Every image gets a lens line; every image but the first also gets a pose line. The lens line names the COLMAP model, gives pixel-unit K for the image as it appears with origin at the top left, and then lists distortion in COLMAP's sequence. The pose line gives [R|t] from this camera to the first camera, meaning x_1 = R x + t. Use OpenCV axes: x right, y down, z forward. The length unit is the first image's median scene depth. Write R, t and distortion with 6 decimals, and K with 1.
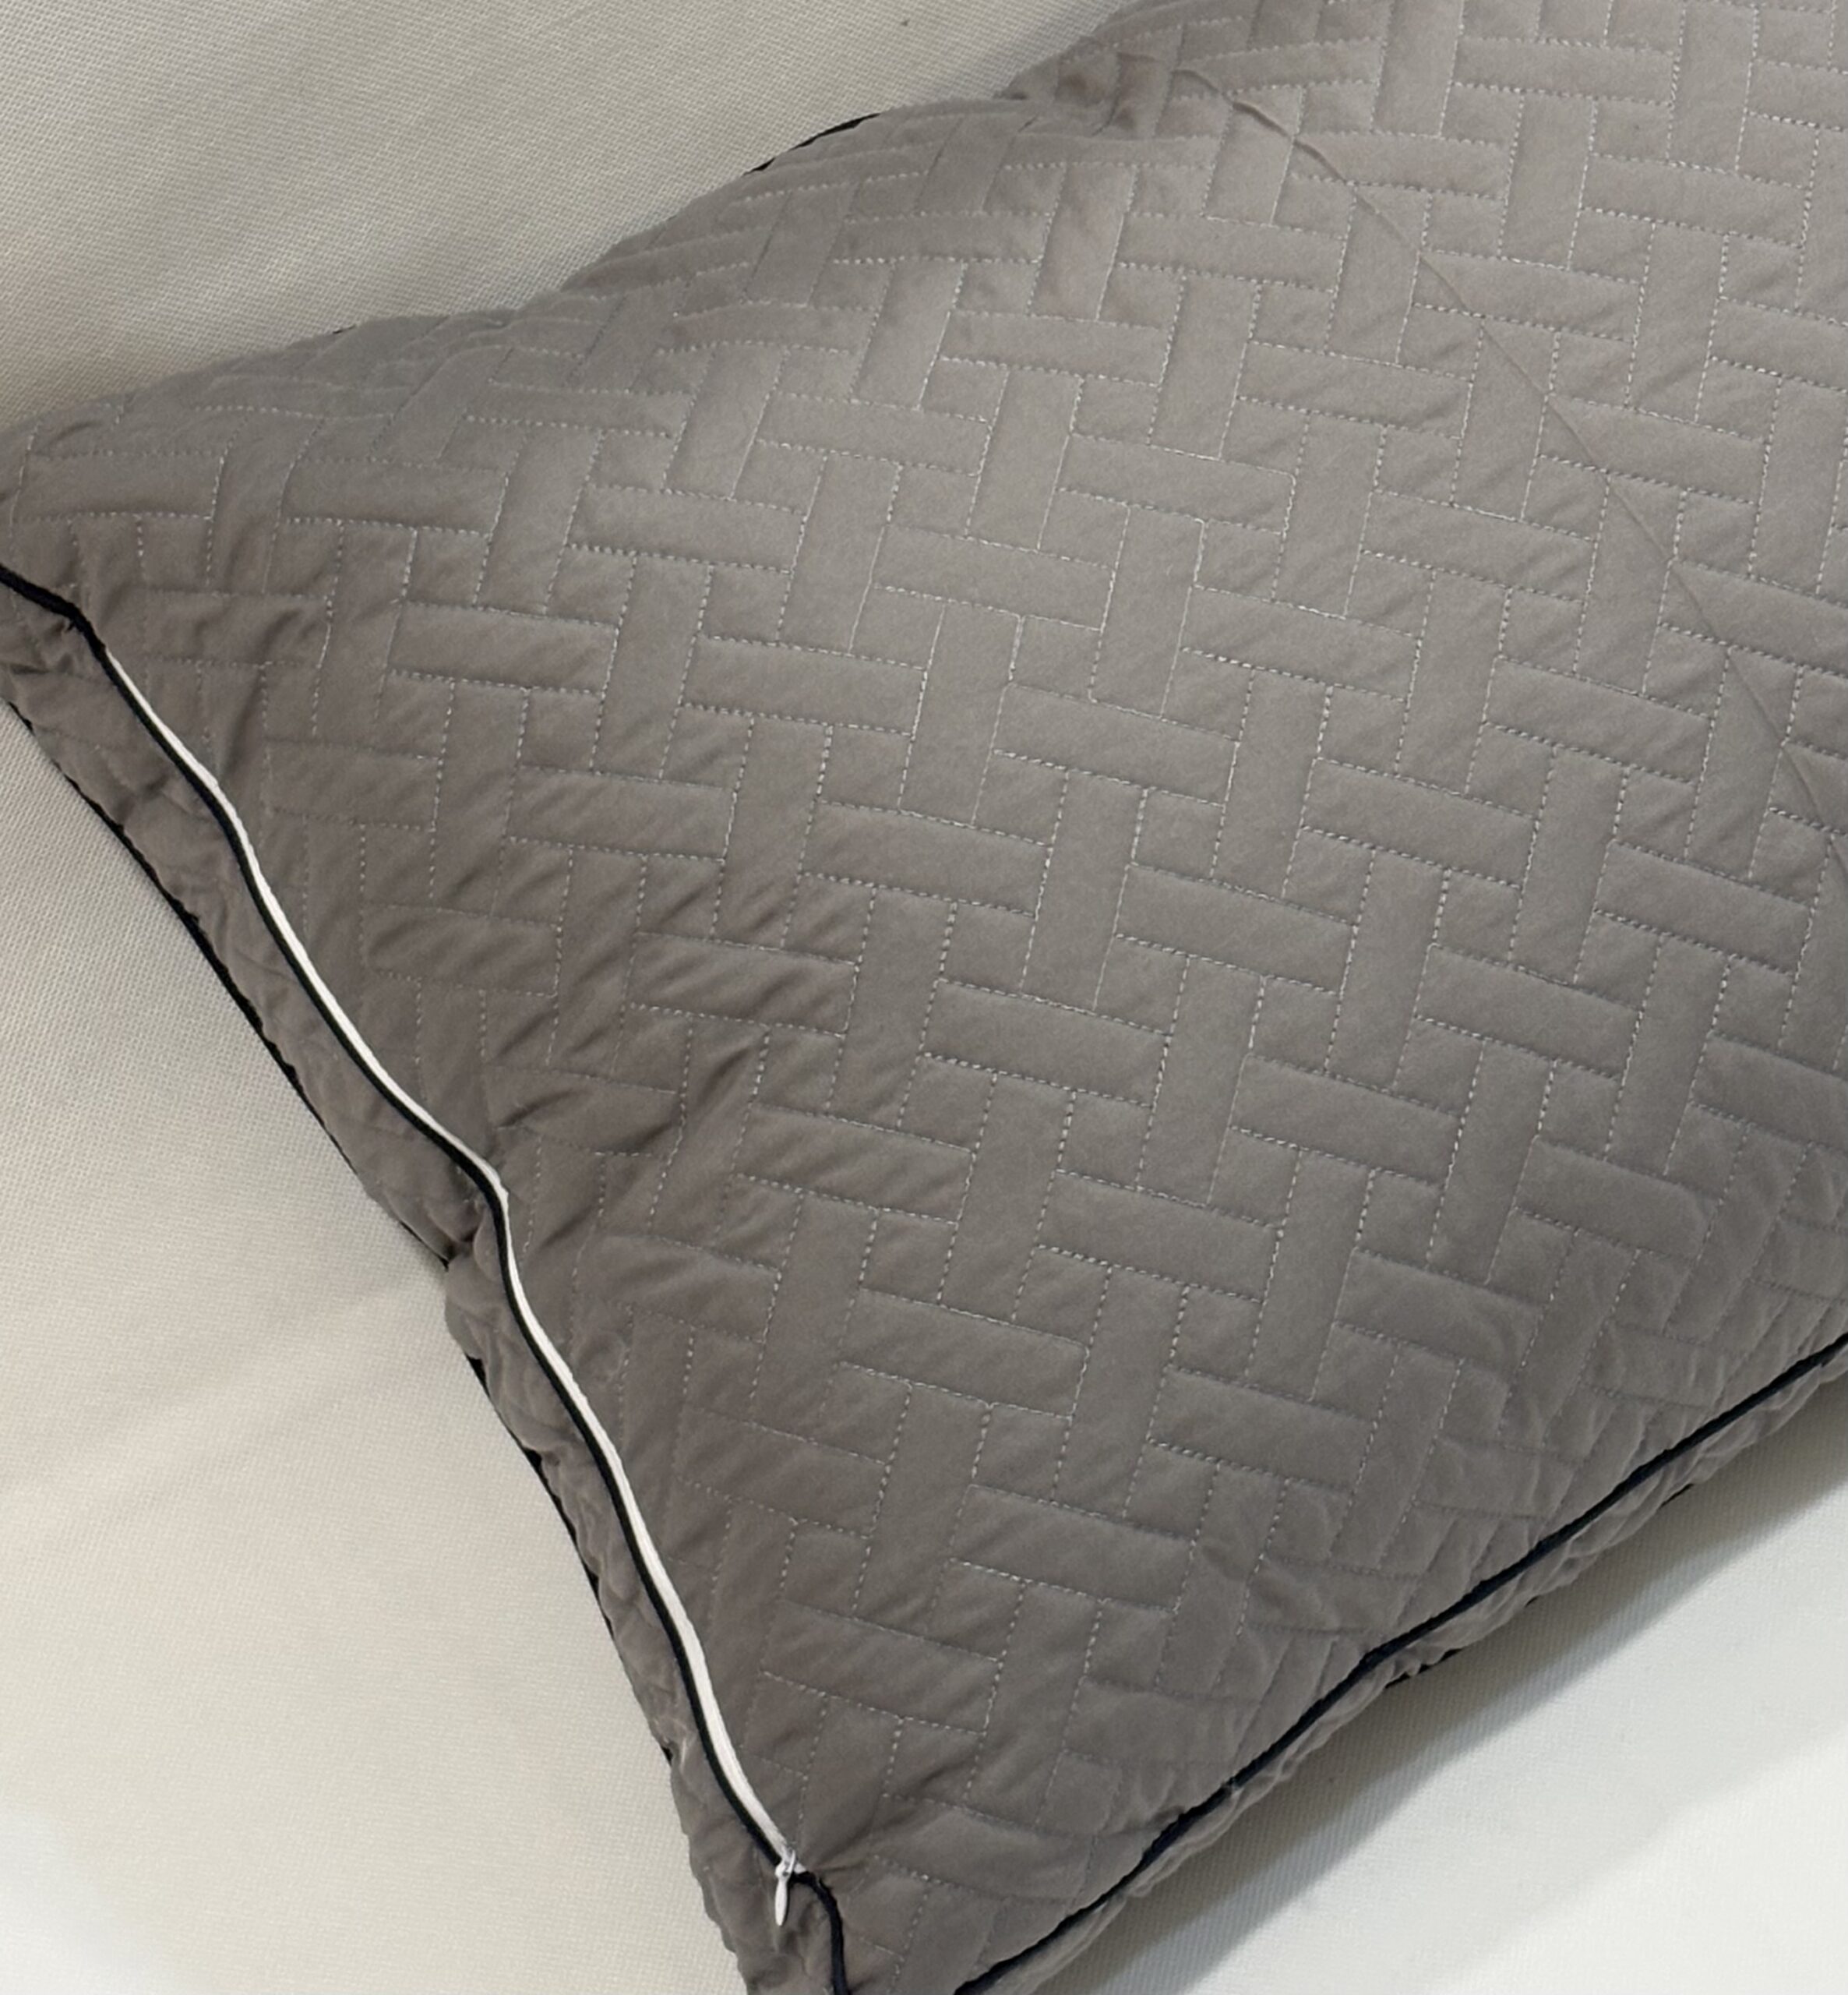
lens RADIAL K [[5148.1, 0, 924.6], [0, 5148.1, 997.5], [0, 0, 1]] dist [0.093837, 0.000000]
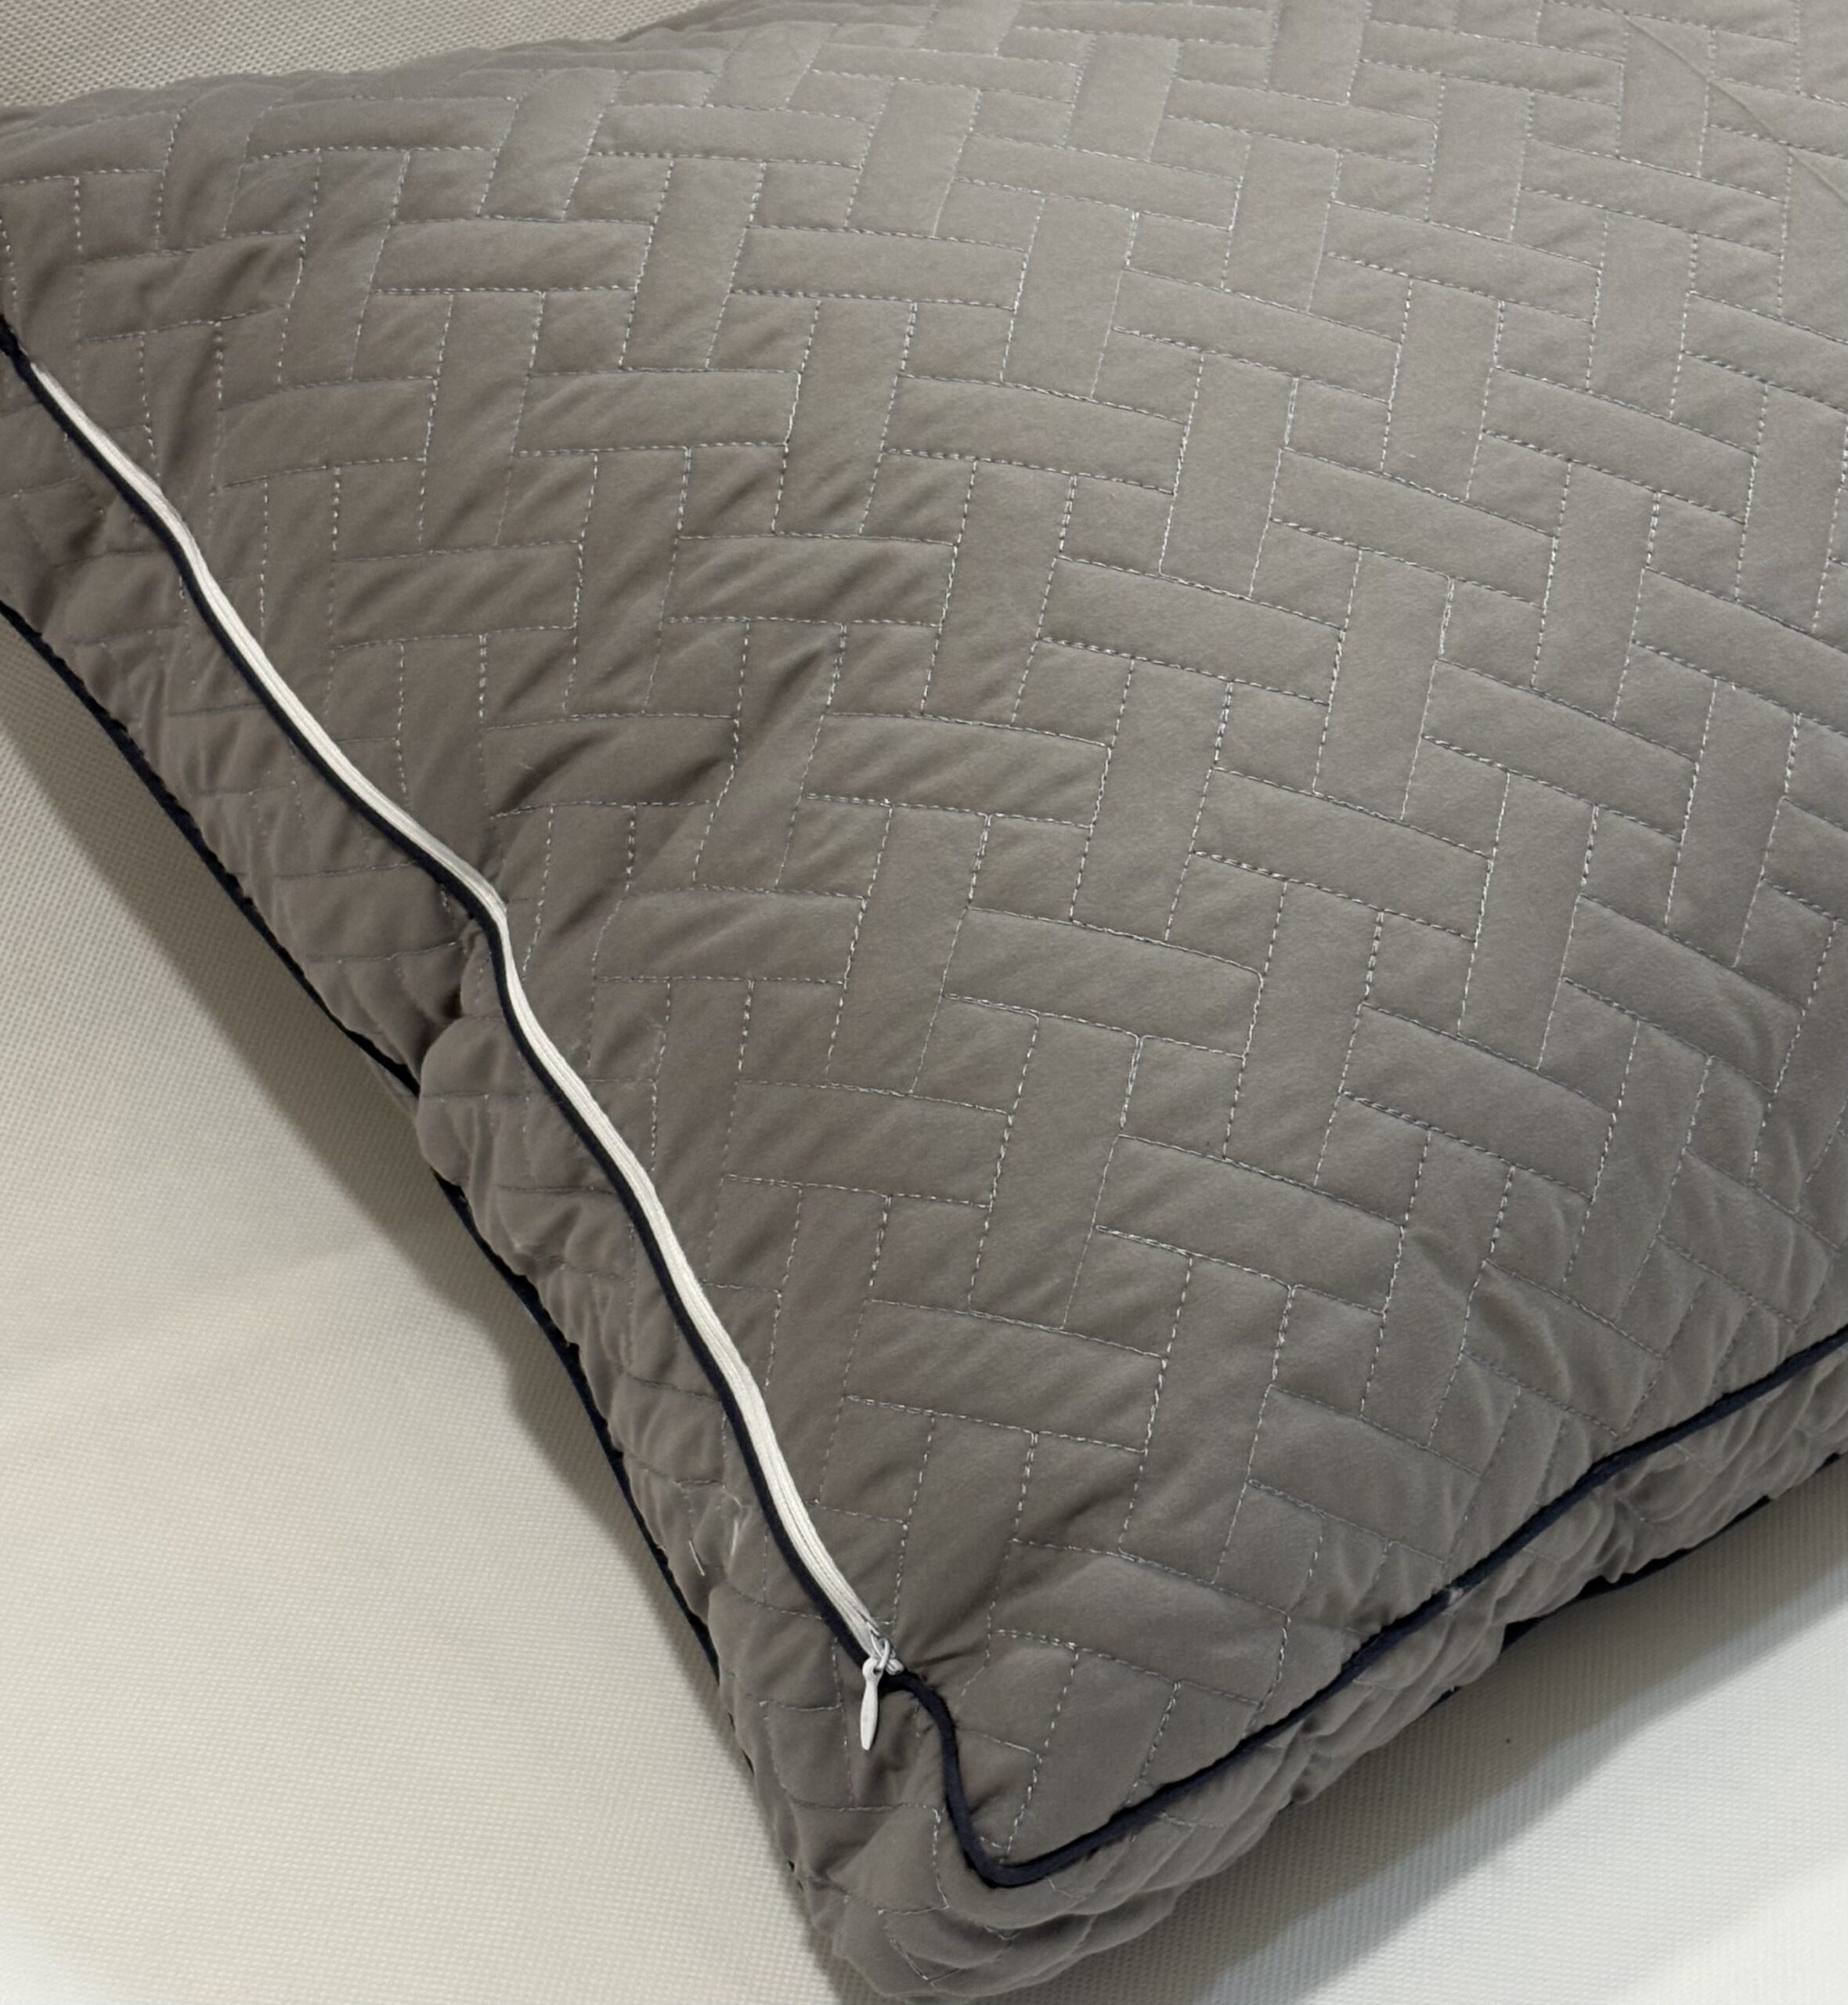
lens RADIAL K [[4118.9, 0, 922.1], [0, 4118.9, 1002.3], [0, 0, 1]] dist [0.115884, 0.000000]
pose [[0.998567, 0.004500, 0.053329, -0.051638], [0.009560, 0.965433, -0.260477, 0.227474], [-0.052658, 0.260614, 0.964006, 0.387853]]
